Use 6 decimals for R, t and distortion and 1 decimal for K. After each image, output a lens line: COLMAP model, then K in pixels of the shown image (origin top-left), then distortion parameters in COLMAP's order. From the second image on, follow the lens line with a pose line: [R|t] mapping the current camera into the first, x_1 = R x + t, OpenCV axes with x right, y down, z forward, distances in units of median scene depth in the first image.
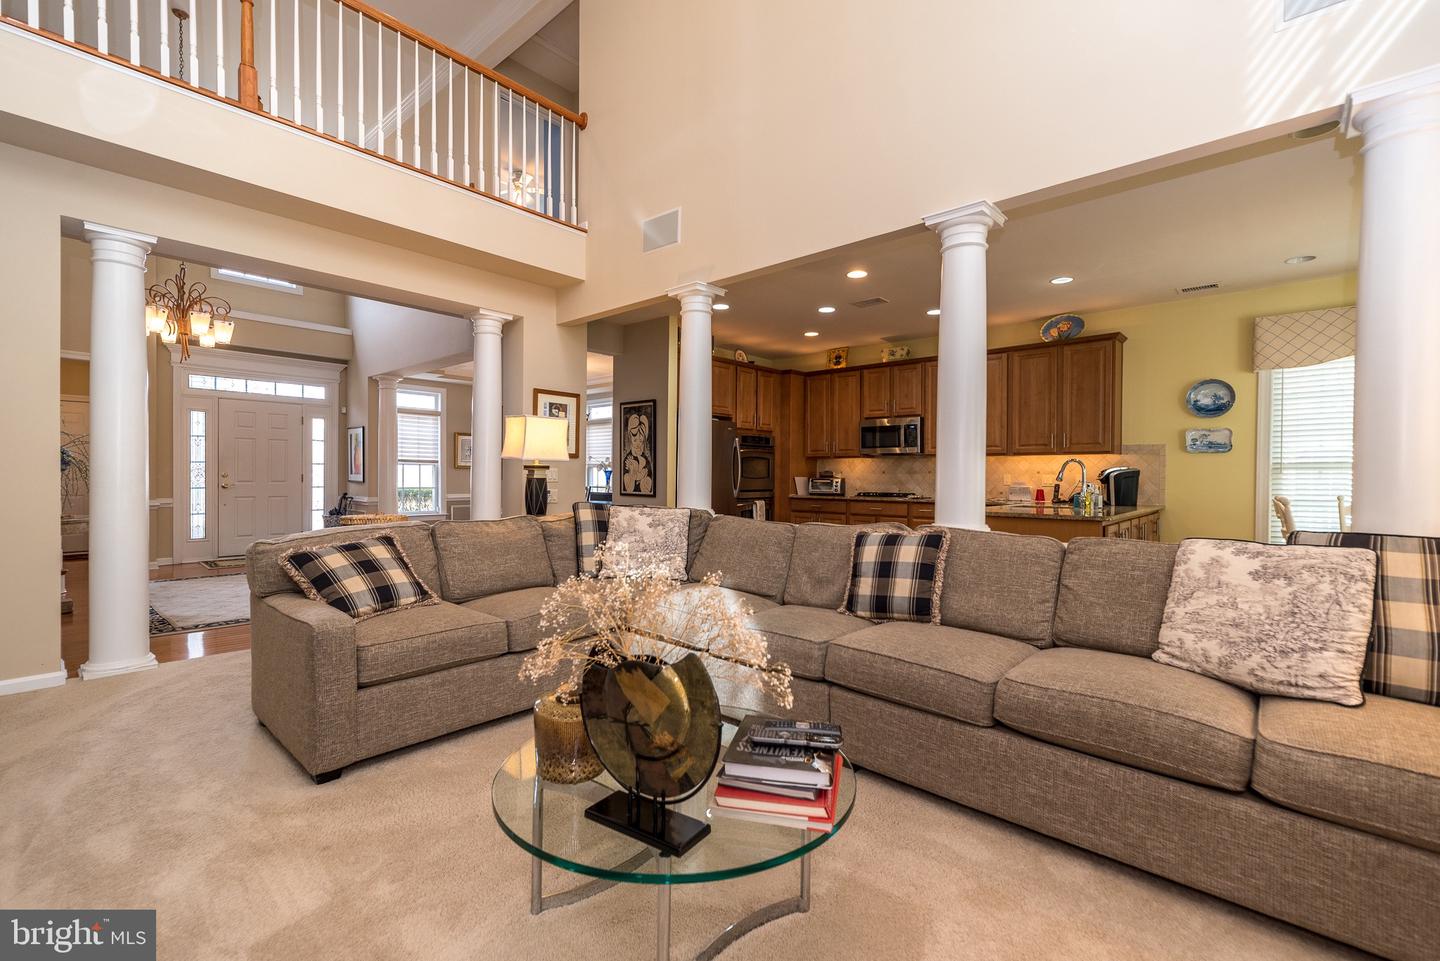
lens RADIAL K [[631.9, 0, 723.2], [0, 631.9, 473.6], [0, 0, 1]] dist [0.009404, -0.000189]
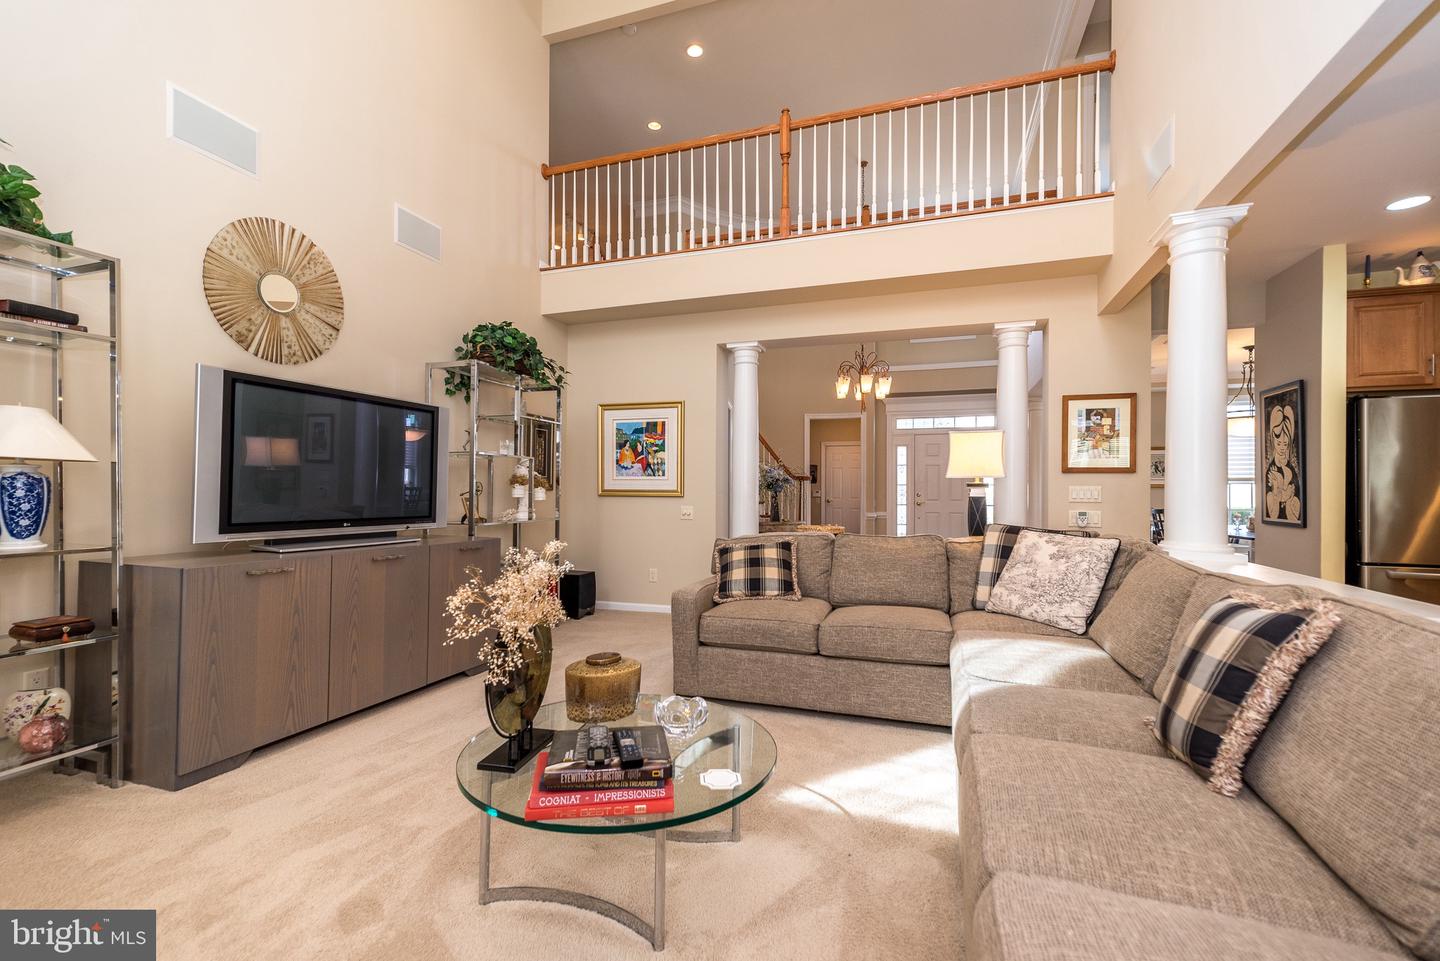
lens RADIAL K [[631.9, 0, 722.4], [0, 631.9, 484.8], [0, 0, 1]] dist [0.009404, -0.000189]
pose [[0.385728, -0.015373, -0.922485, 0.269649], [0.001659, 0.999871, -0.015969, 0.002108], [0.922611, 0.004629, 0.385703, 0.181003]]
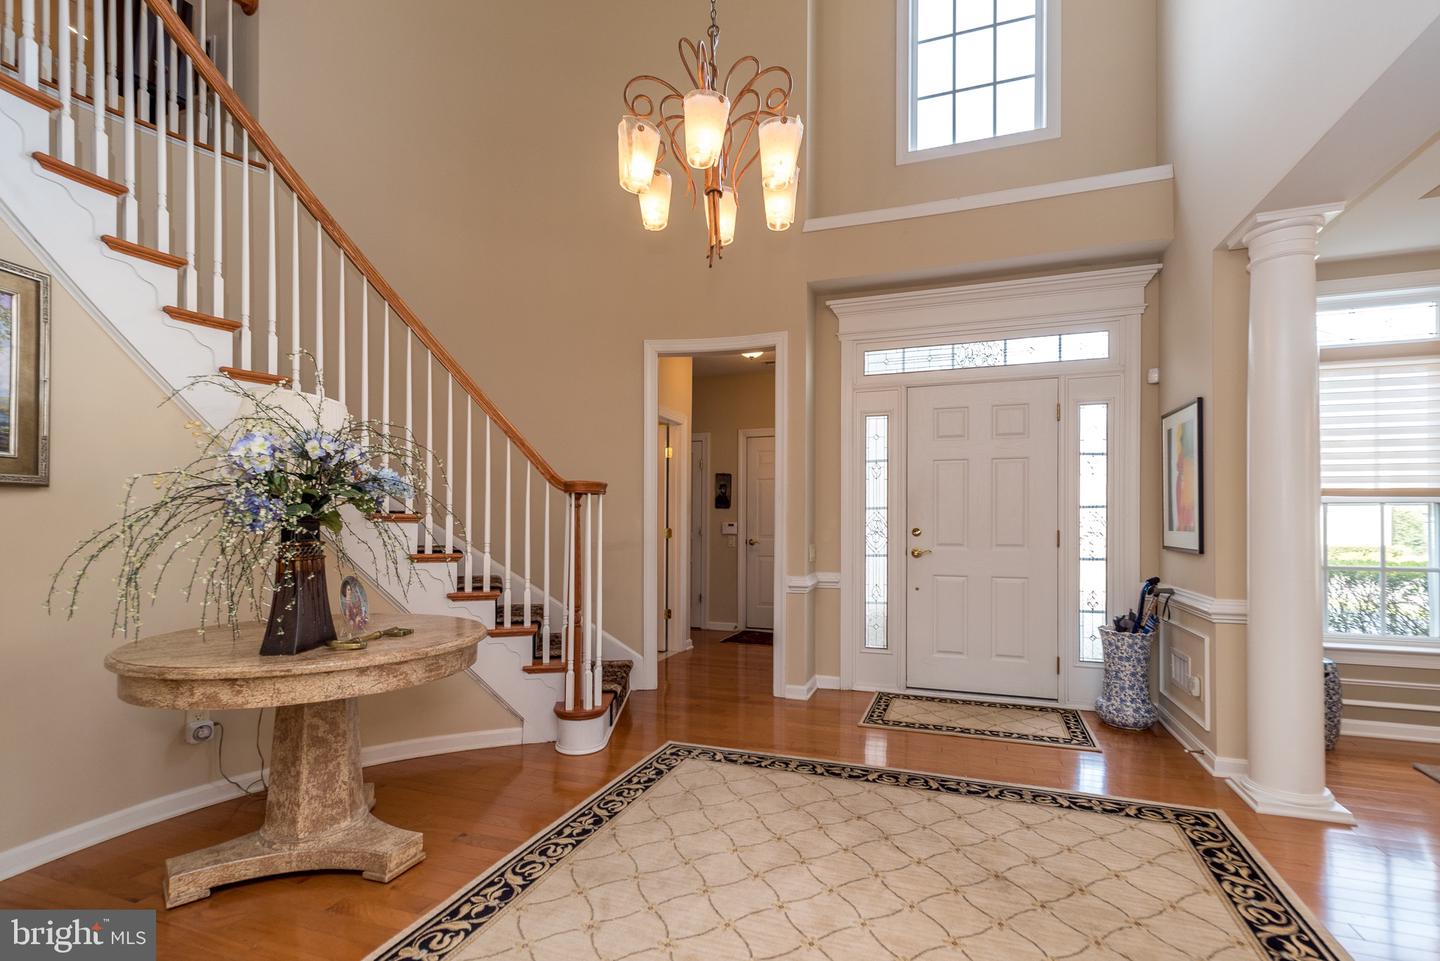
lens RADIAL K [[631.9, 0, 724.3], [0, 631.9, 521.7], [0, 0, 1]] dist [0.009404, -0.000189]
pose [[0.373702, -0.000551, -0.927549, -0.424021], [0.006417, 0.999977, 0.001991, -0.009406], [0.927527, -0.006696, 0.373697, 0.777677]]
